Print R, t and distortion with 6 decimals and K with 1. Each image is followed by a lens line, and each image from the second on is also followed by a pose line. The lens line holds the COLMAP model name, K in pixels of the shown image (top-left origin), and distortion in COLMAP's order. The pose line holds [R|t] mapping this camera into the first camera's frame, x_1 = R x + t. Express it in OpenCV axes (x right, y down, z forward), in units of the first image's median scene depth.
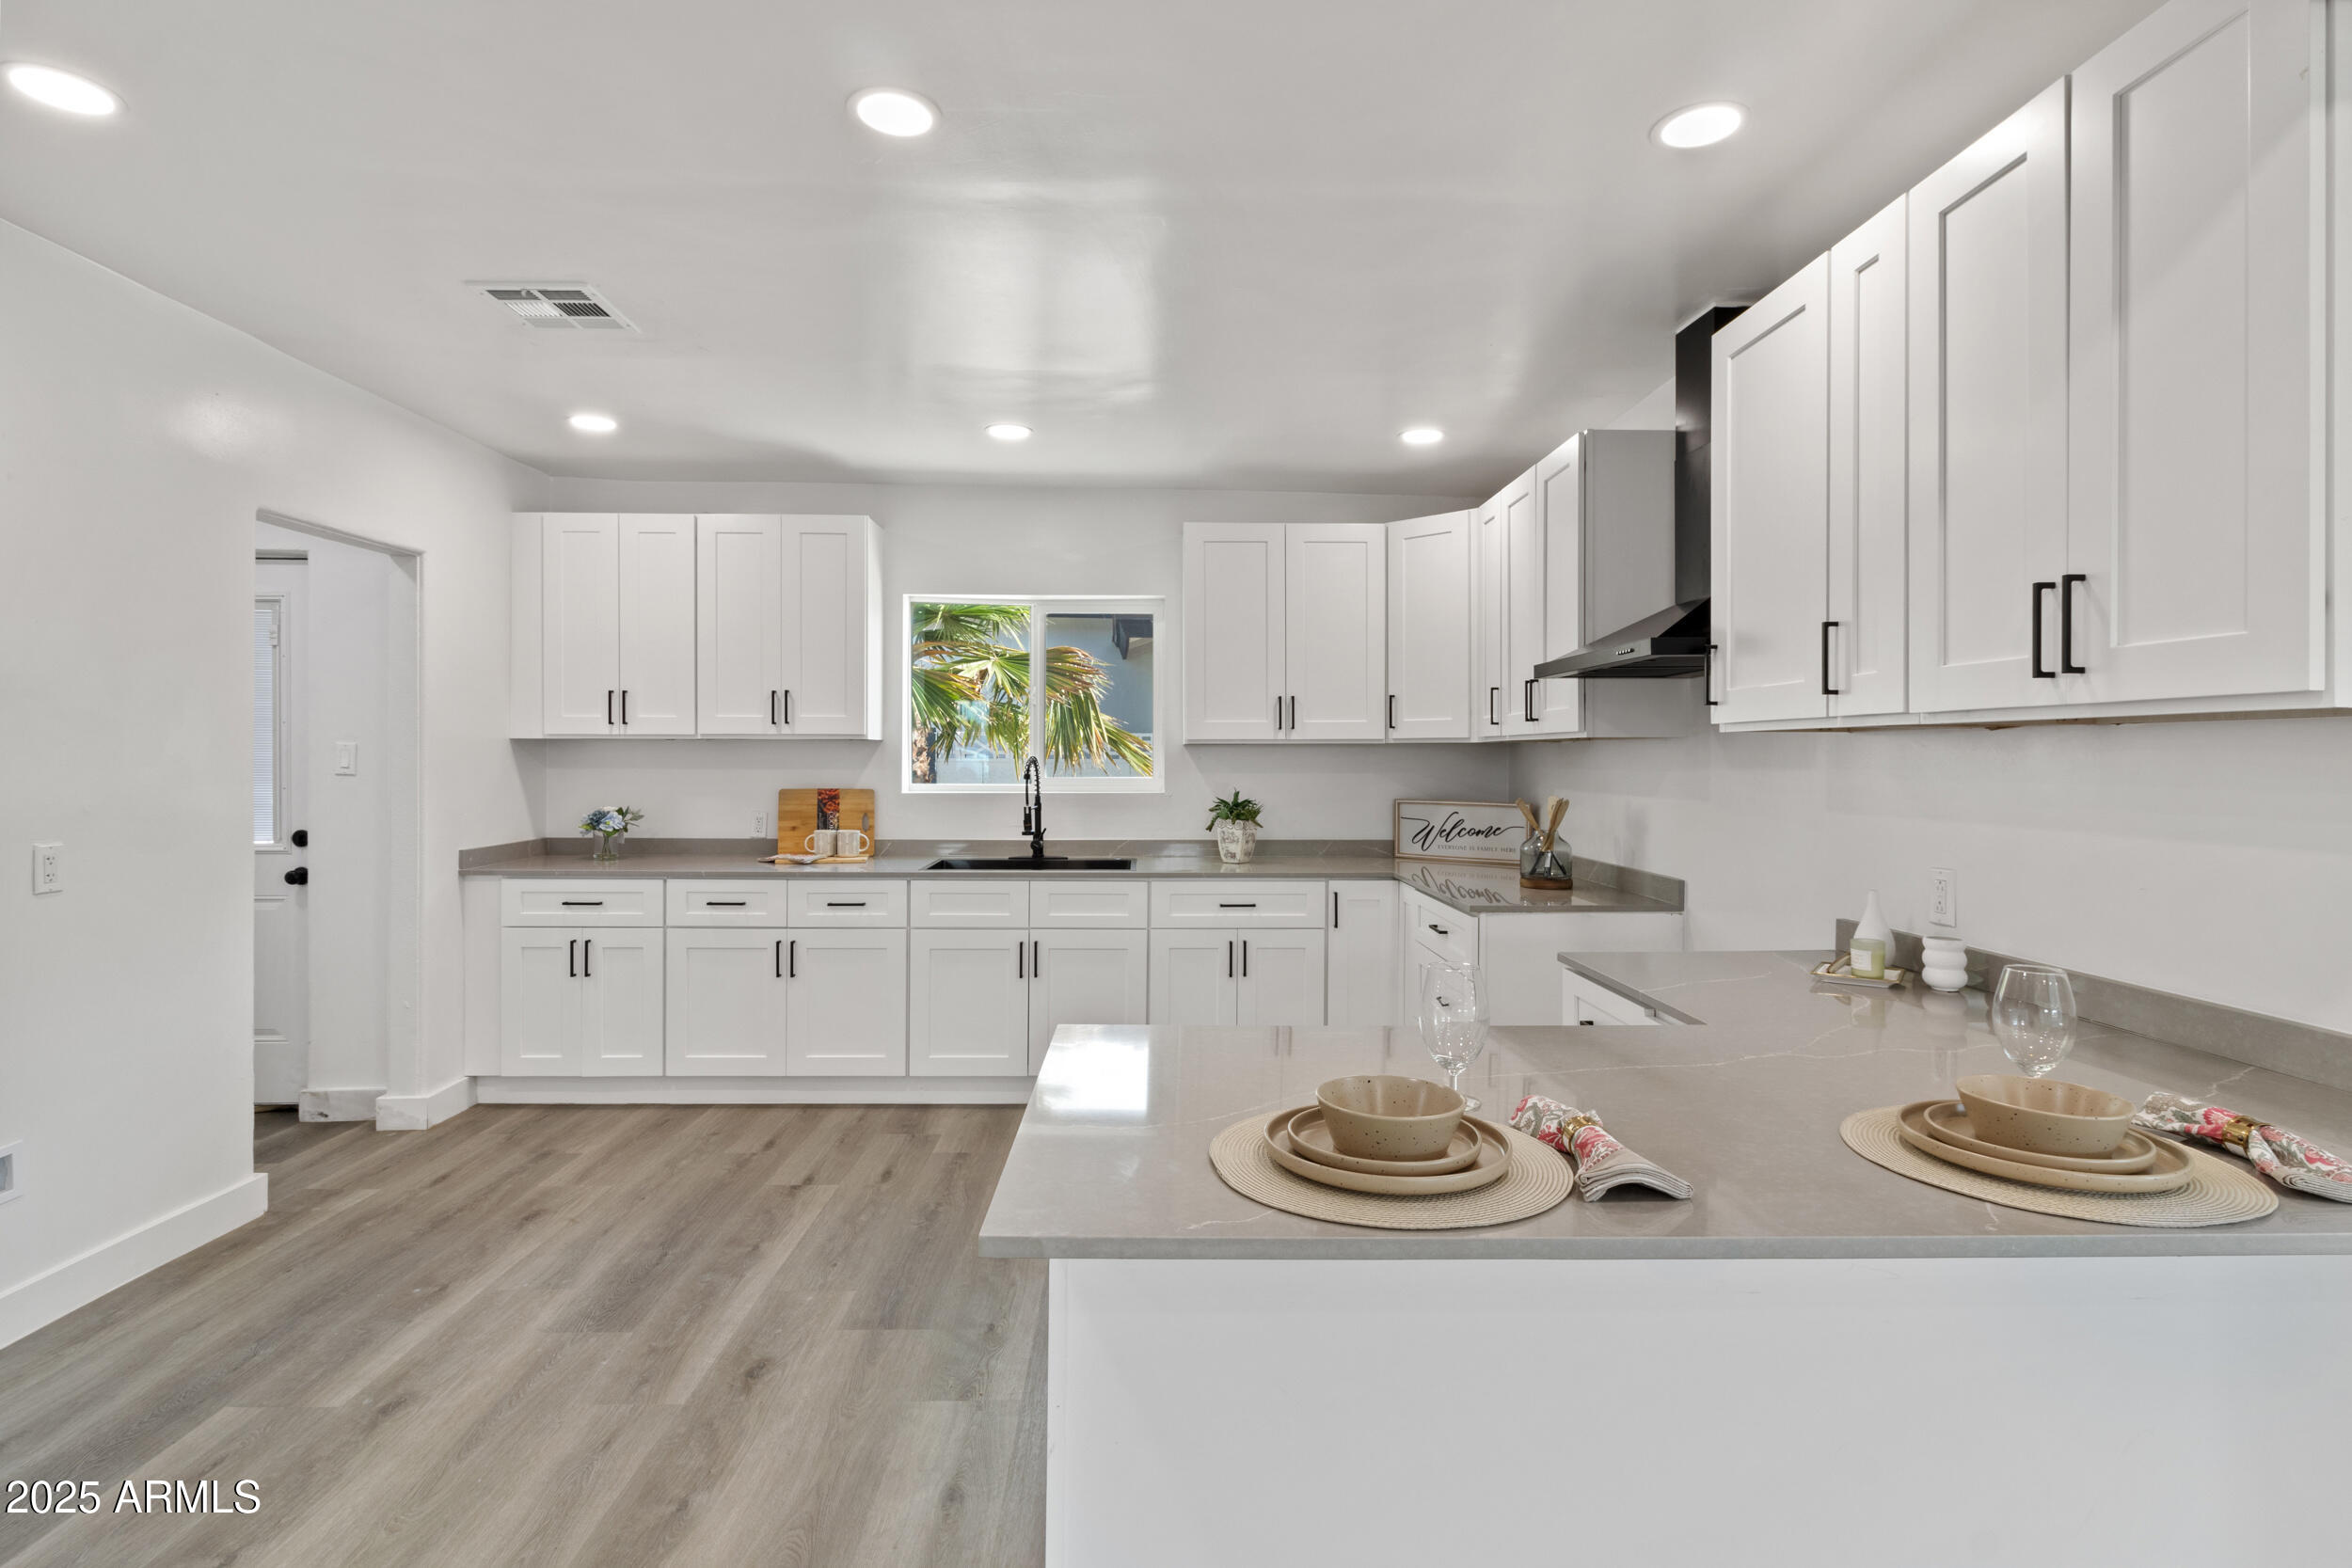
lens RADIAL K [[1140.9, 0, 1176.9], [0, 1140.9, 762.5], [0, 0, 1]] dist [-0.002175, -0.002205]
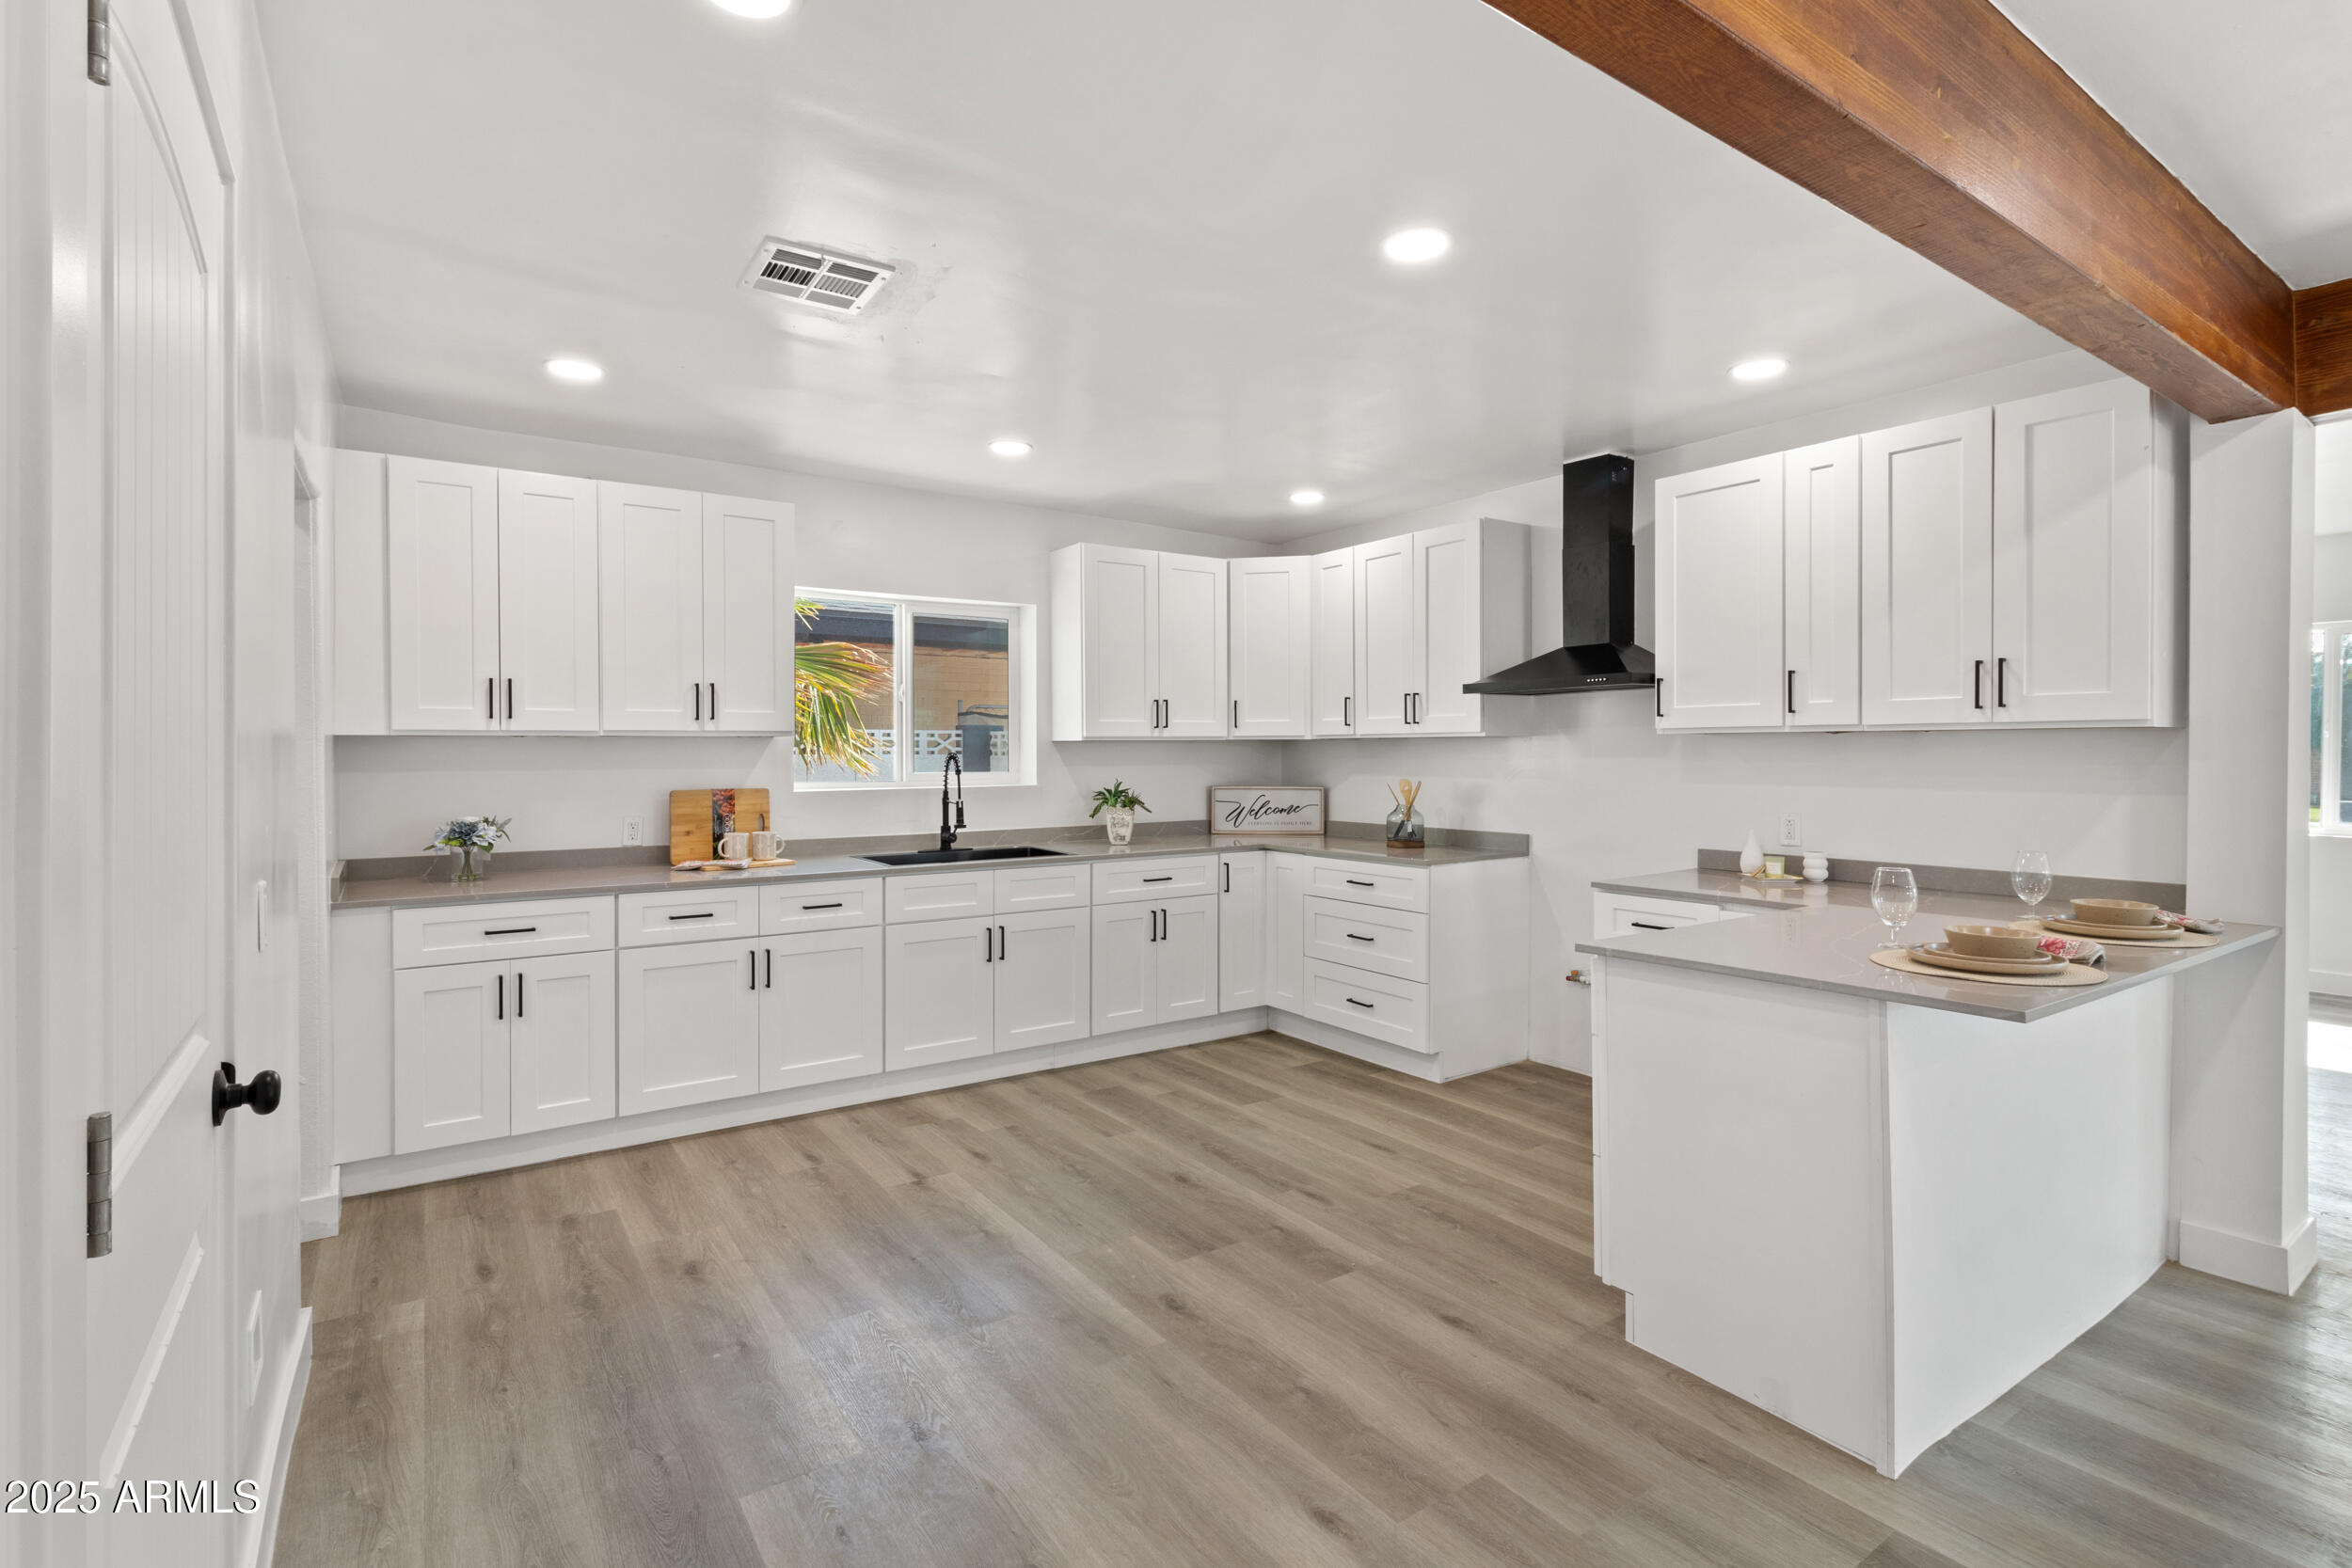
lens RADIAL K [[1085.2, 0, 1167.6], [0, 1085.2, 764.4], [0, 0, 1]] dist [0.001325, -0.000288]
pose [[0.844301, -0.013204, 0.535706, -0.537117], [0.008976, 0.999905, 0.010499, -0.003813], [-0.535794, -0.004056, 0.844339, 0.061032]]
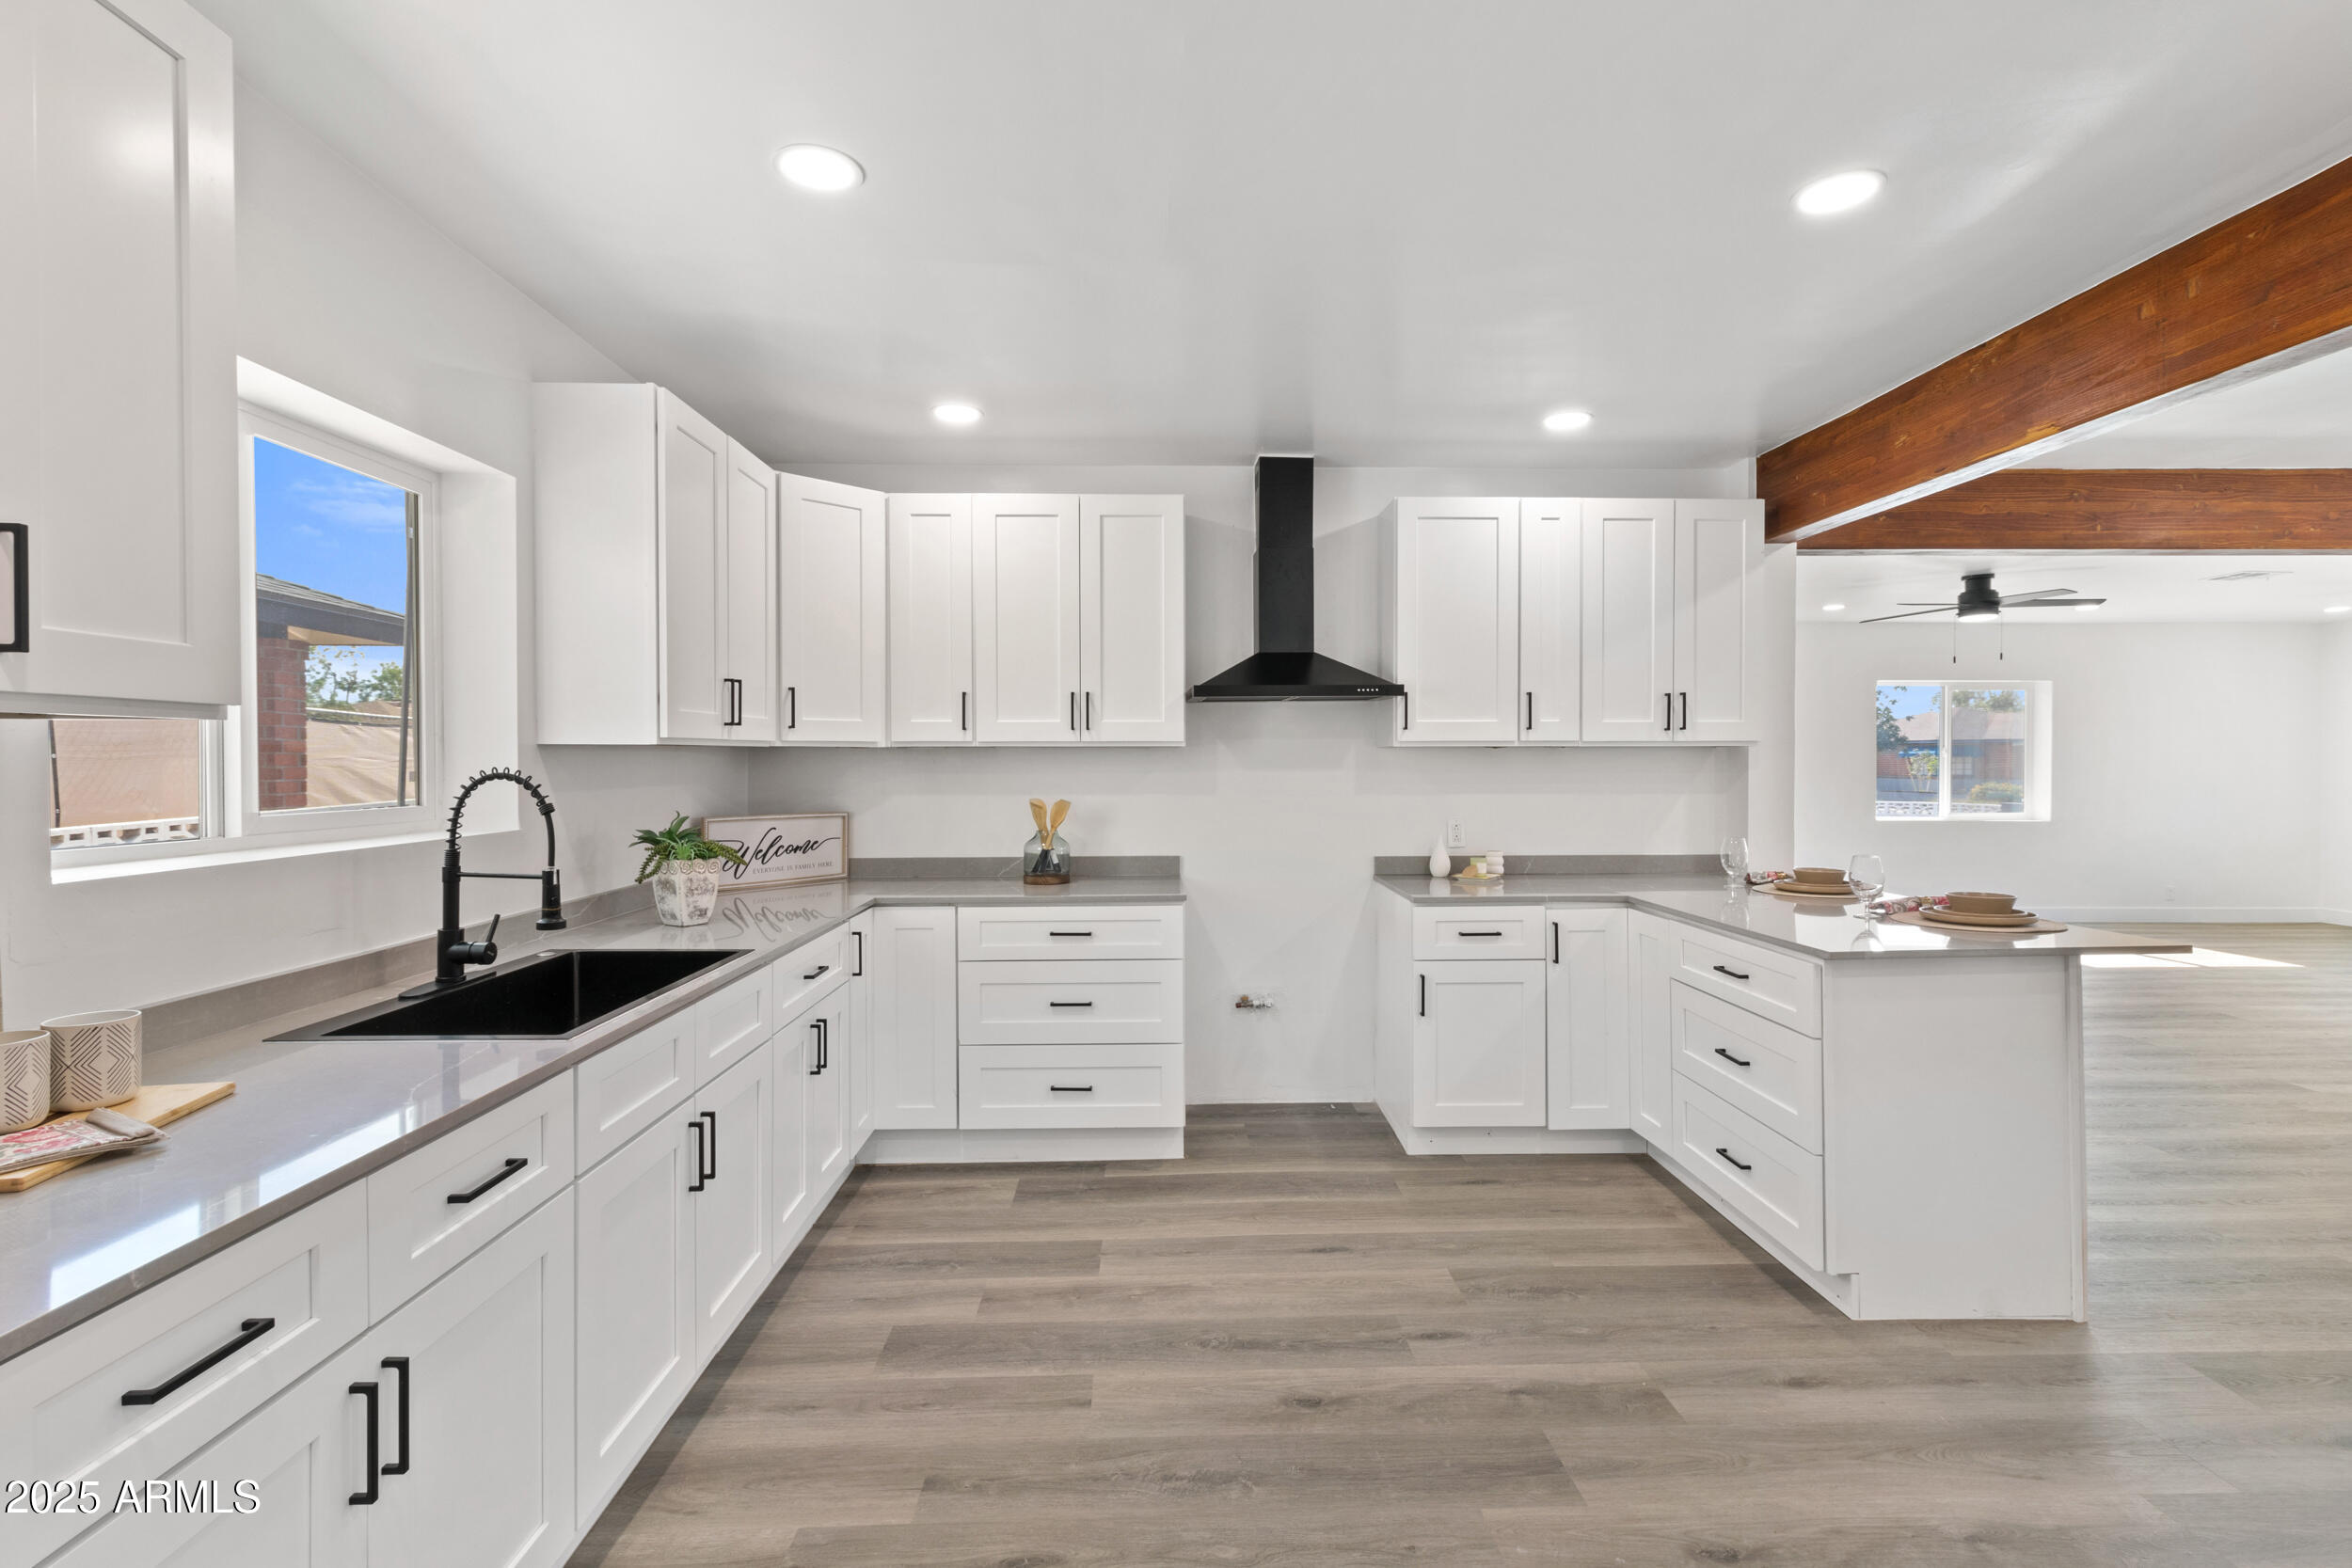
lens RADIAL K [[1085.2, 0, 1177.1], [0, 1085.2, 781.0], [0, 0, 1]] dist [0.001325, -0.000288]
pose [[0.003786, -0.019403, 0.999805, -0.629908], [0.006298, 0.999792, 0.019379, -0.005664], [-0.999973, 0.006223, 0.003907, 0.781148]]
